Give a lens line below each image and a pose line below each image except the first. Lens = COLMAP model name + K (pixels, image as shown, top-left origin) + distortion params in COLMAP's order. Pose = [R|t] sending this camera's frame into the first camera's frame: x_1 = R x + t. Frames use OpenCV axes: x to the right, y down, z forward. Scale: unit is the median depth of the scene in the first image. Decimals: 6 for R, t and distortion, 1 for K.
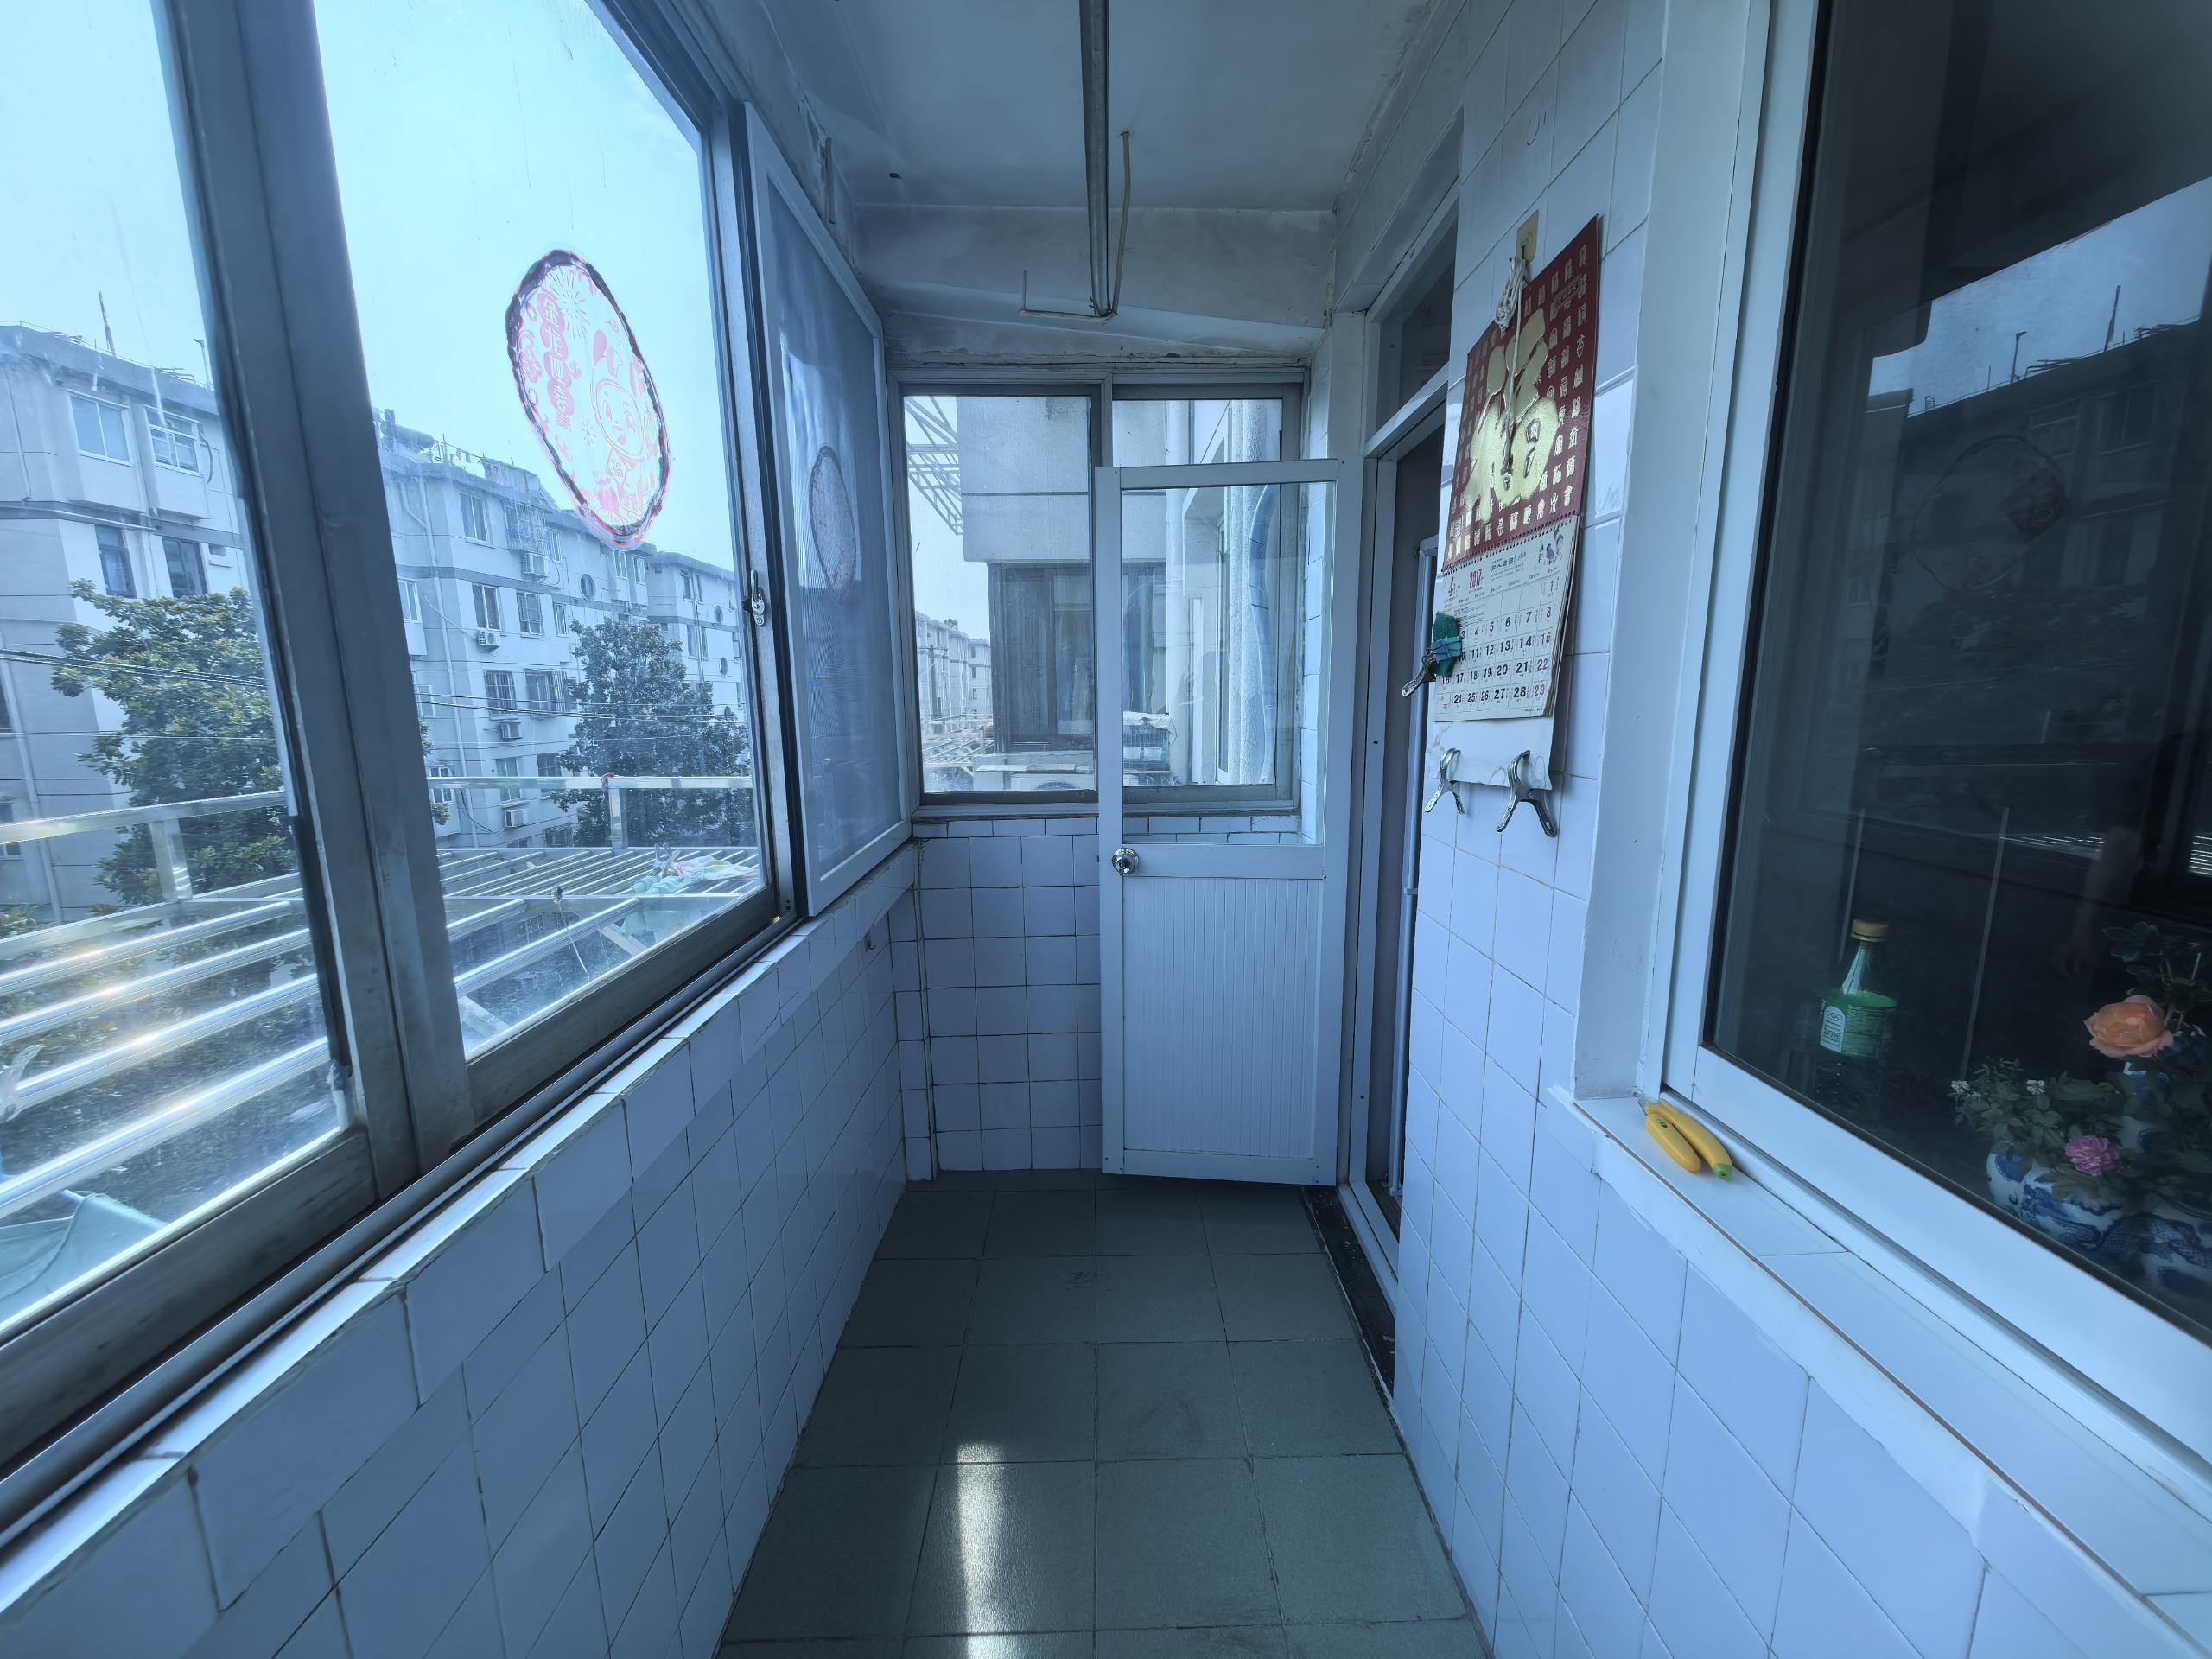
lens RADIAL K [[848.7, 0, 1106.0], [0, 848.7, 829.5], [0, 0, 1]] dist [-0.000122, -0.000011]
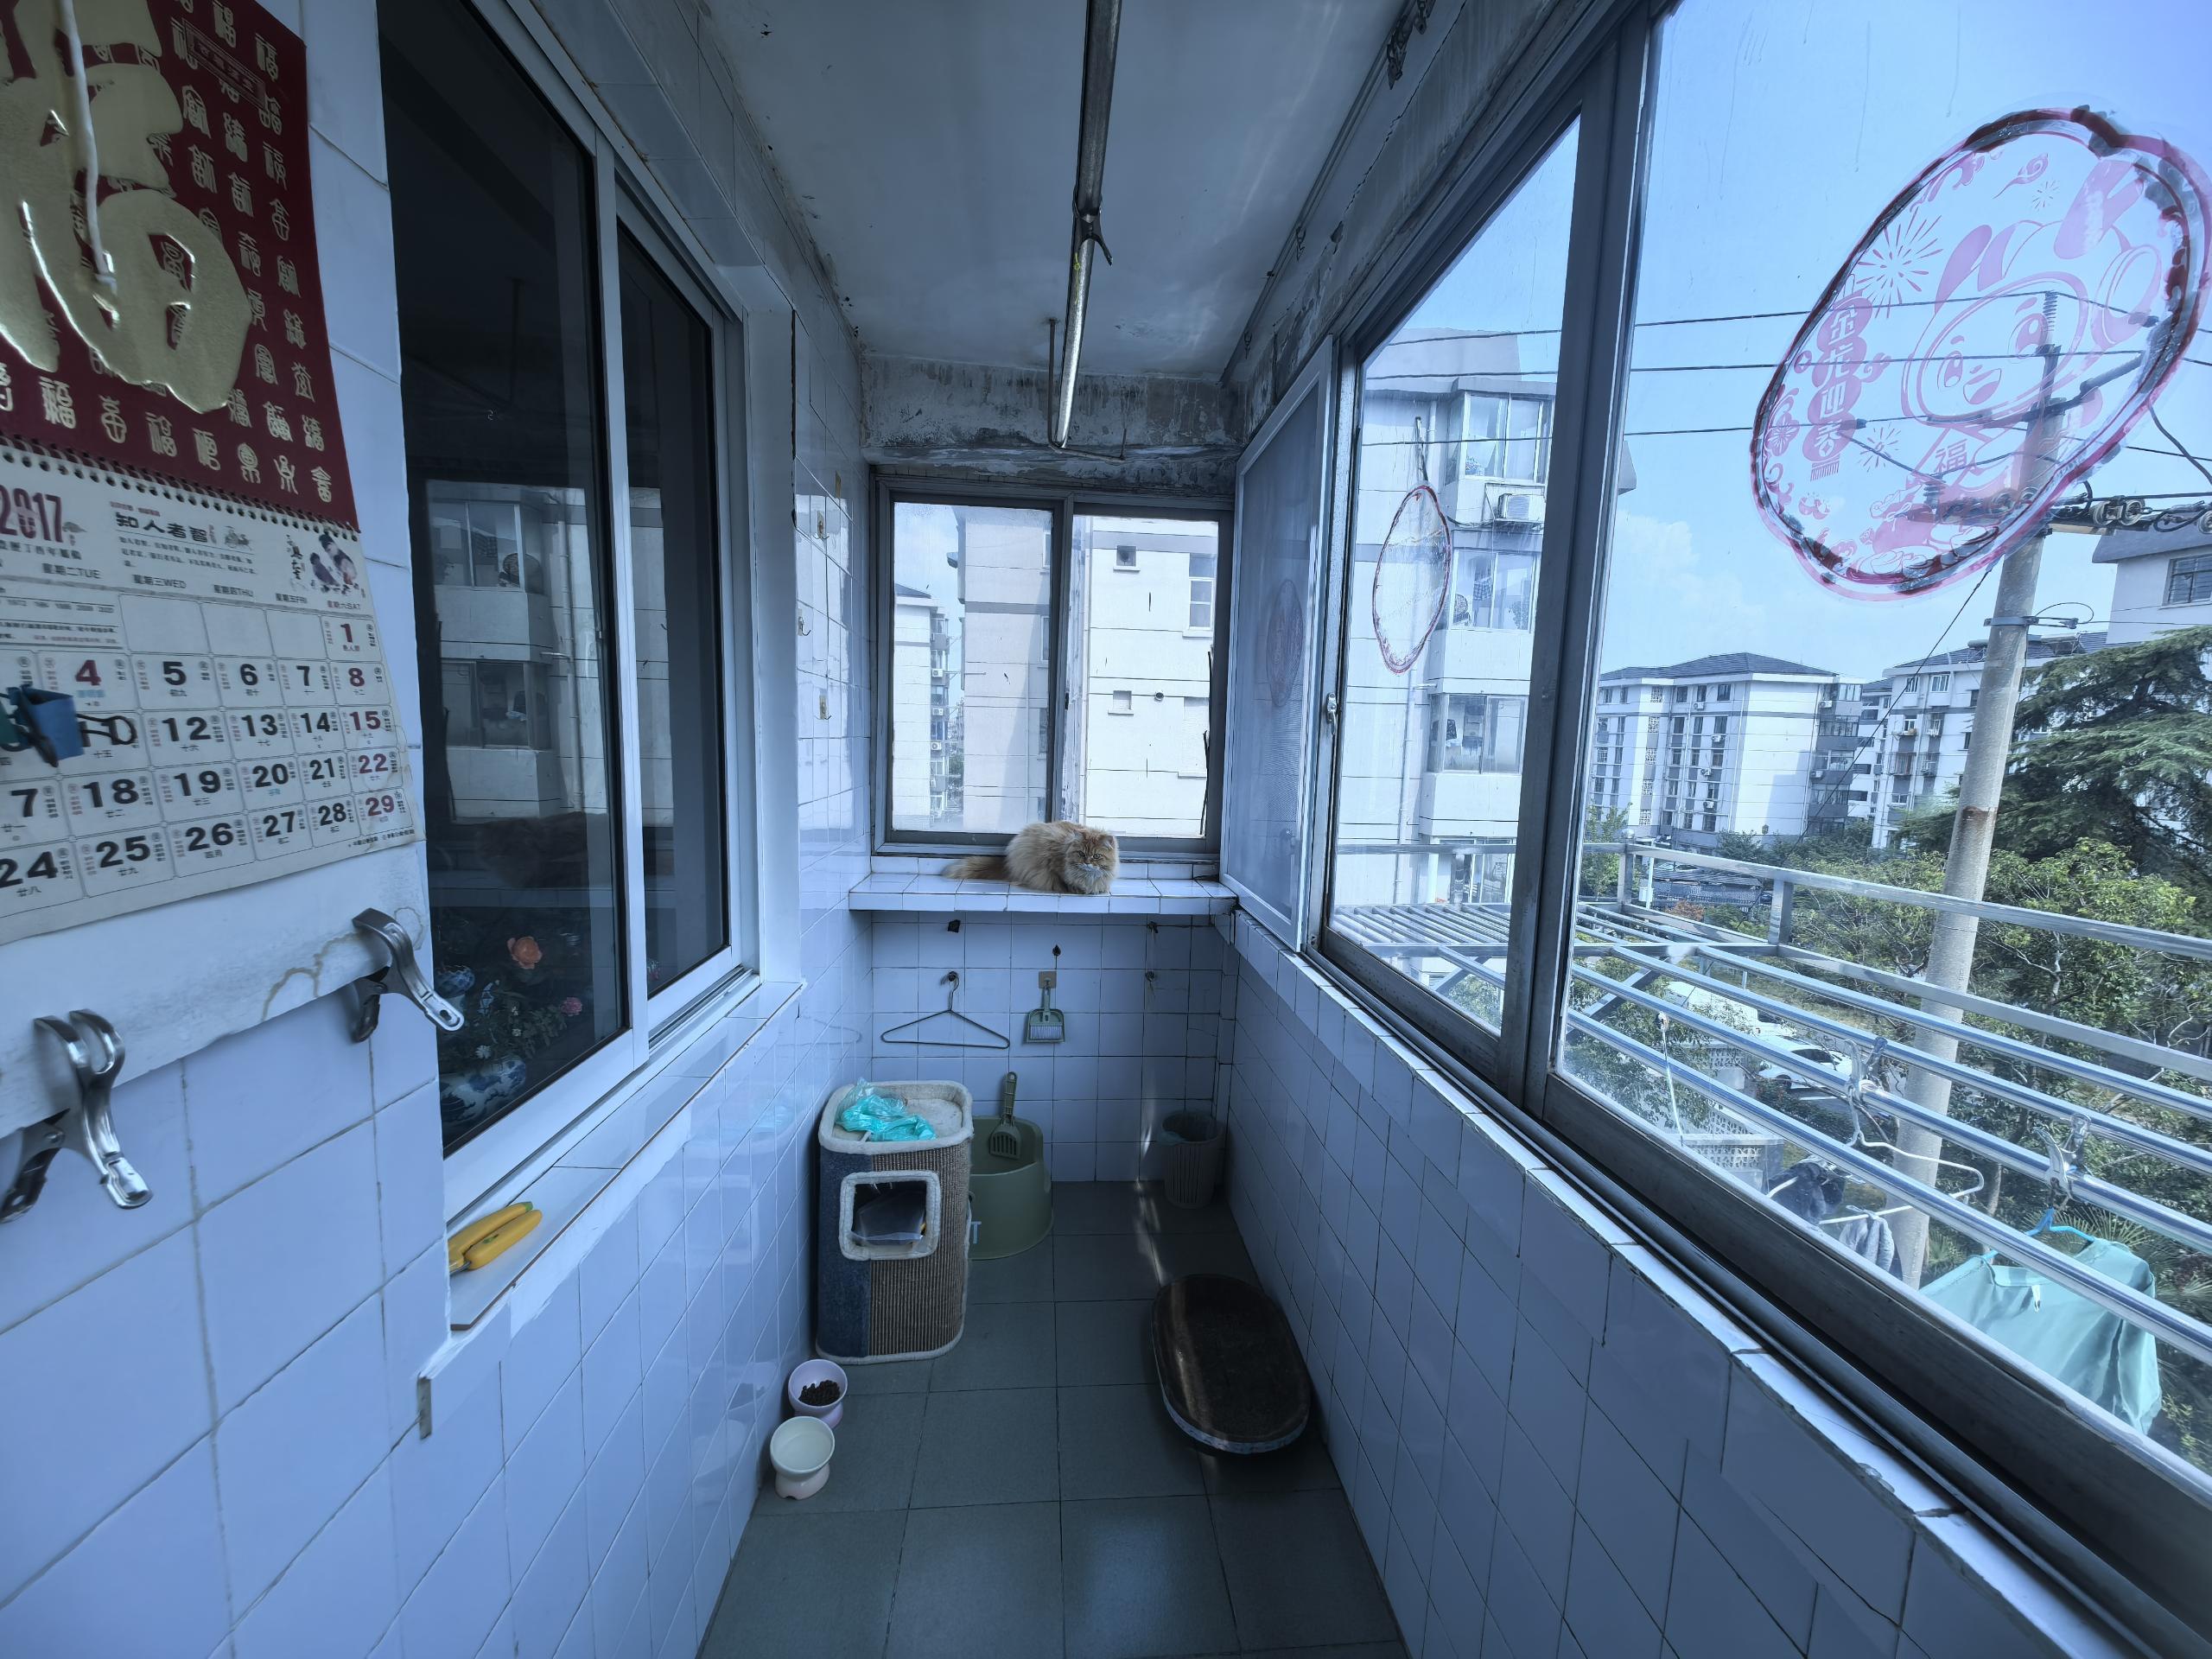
lens RADIAL K [[848.7, 0, 1106.0], [0, 848.7, 829.5], [0, 0, 1]] dist [-0.000122, -0.000011]
pose [[-0.997440, -0.012415, -0.070427, 0.043149], [-0.030844, 0.963192, 0.267040, -0.372687], [0.064519, 0.268528, -0.961109, 1.853220]]
